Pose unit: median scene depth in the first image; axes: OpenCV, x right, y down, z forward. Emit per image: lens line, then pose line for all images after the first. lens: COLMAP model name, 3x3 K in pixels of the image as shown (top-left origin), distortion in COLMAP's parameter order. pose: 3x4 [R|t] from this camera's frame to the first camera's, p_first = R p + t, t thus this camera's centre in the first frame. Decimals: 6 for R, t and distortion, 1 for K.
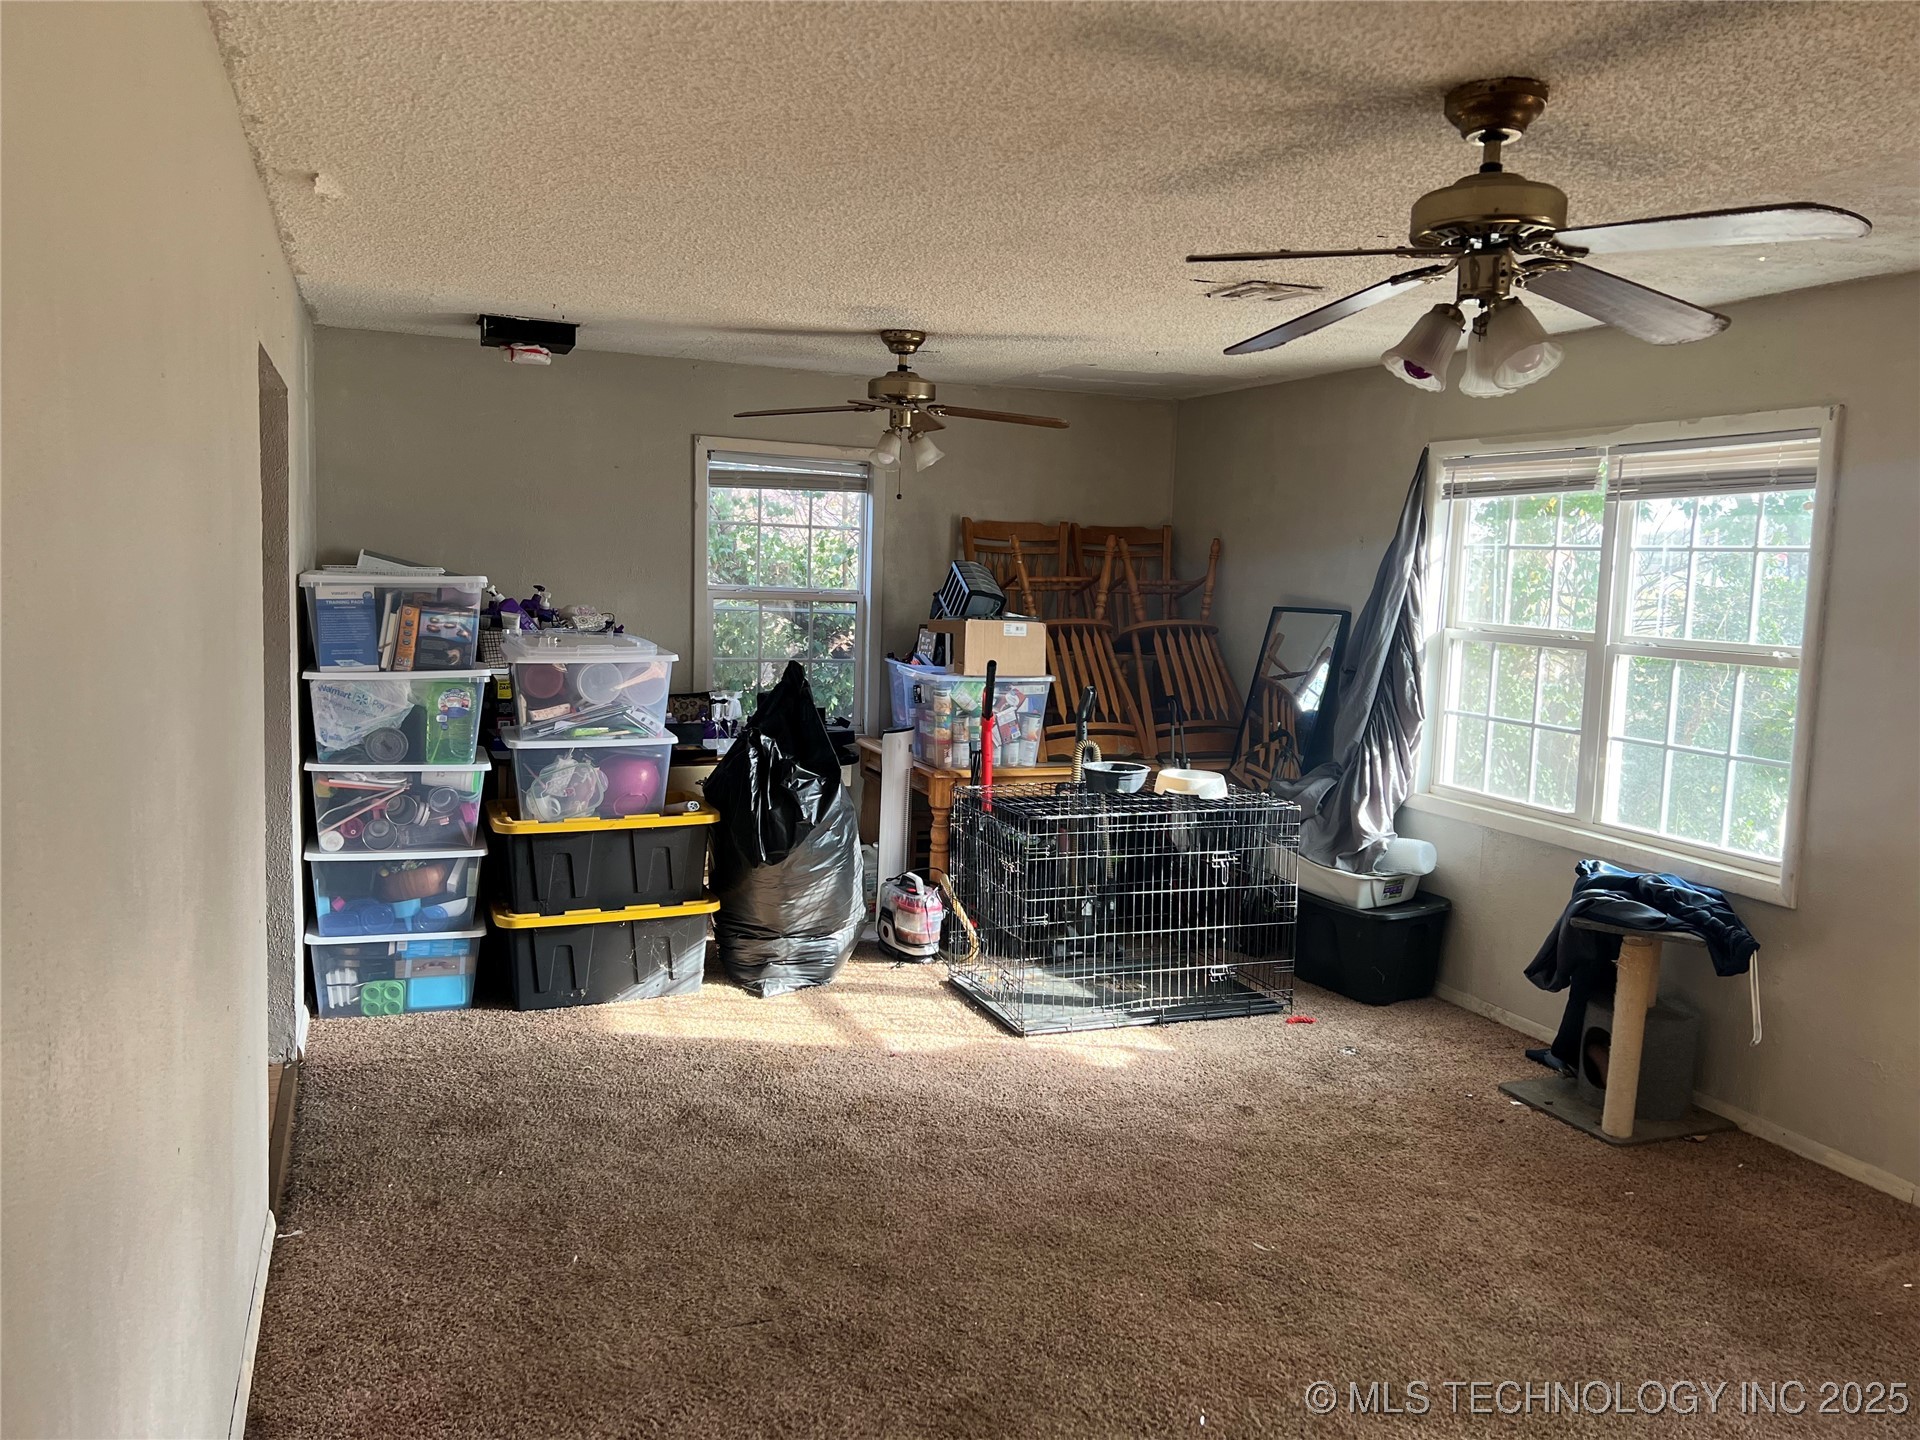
lens RADIAL K [[1467.9, 0, 961.9], [0, 1467.9, 719.2], [0, 0, 1]] dist [0.032097, -0.019461]
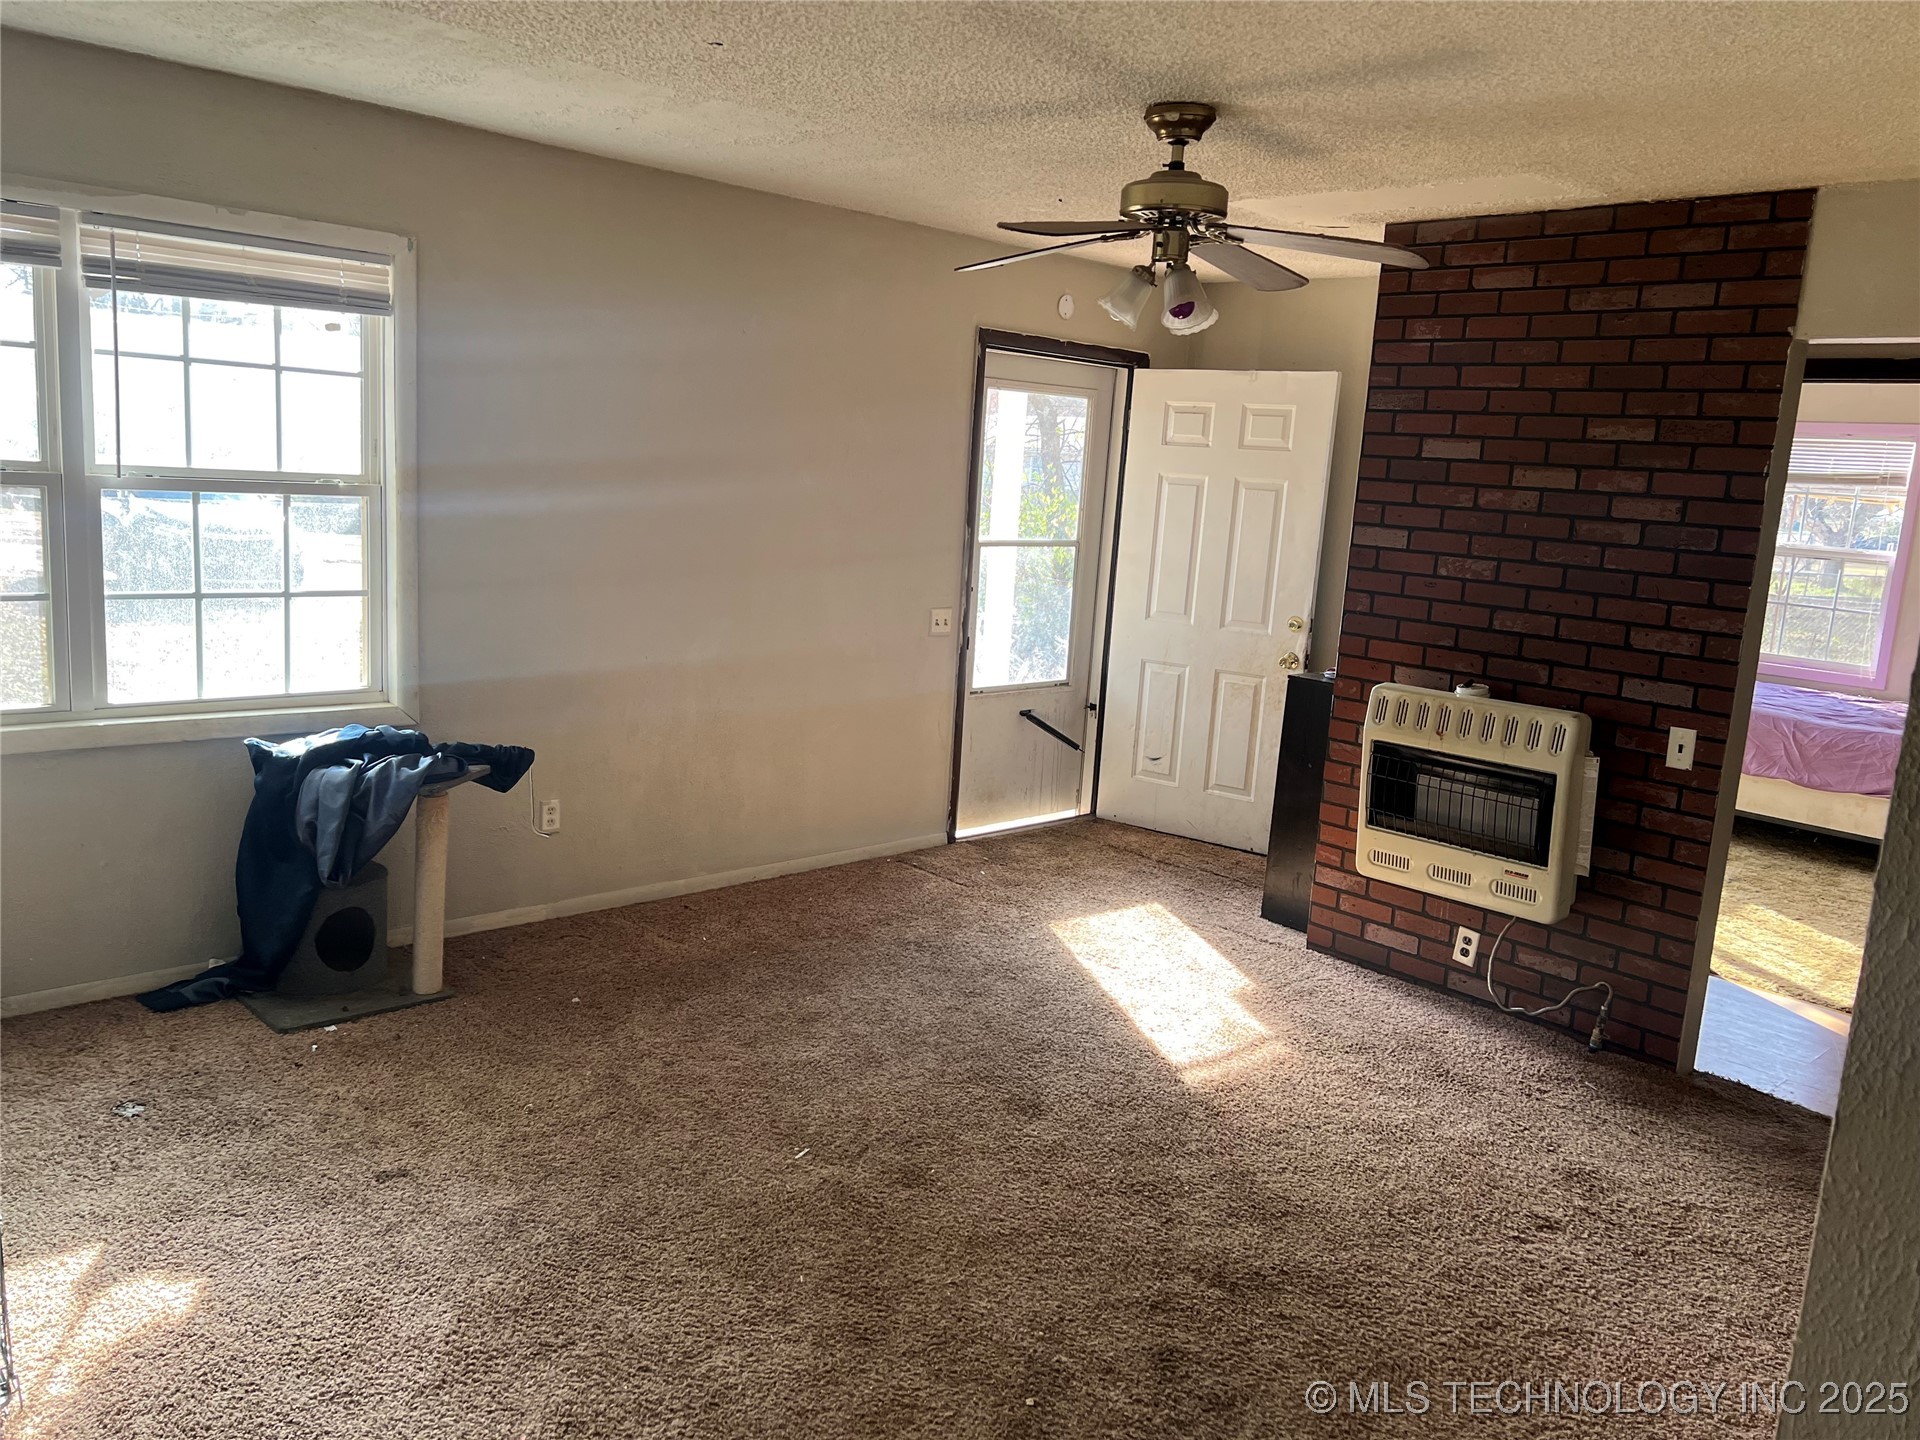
lens RADIAL K [[1467.9, 0, 963.6], [0, 1467.9, 717.5], [0, 0, 1]] dist [0.032097, -0.019461]
pose [[-0.385867, -0.219220, 0.896130, -0.499367], [0.020036, 0.969137, 0.245707, -0.119737], [-0.922337, 0.112765, -0.369565, 0.958468]]
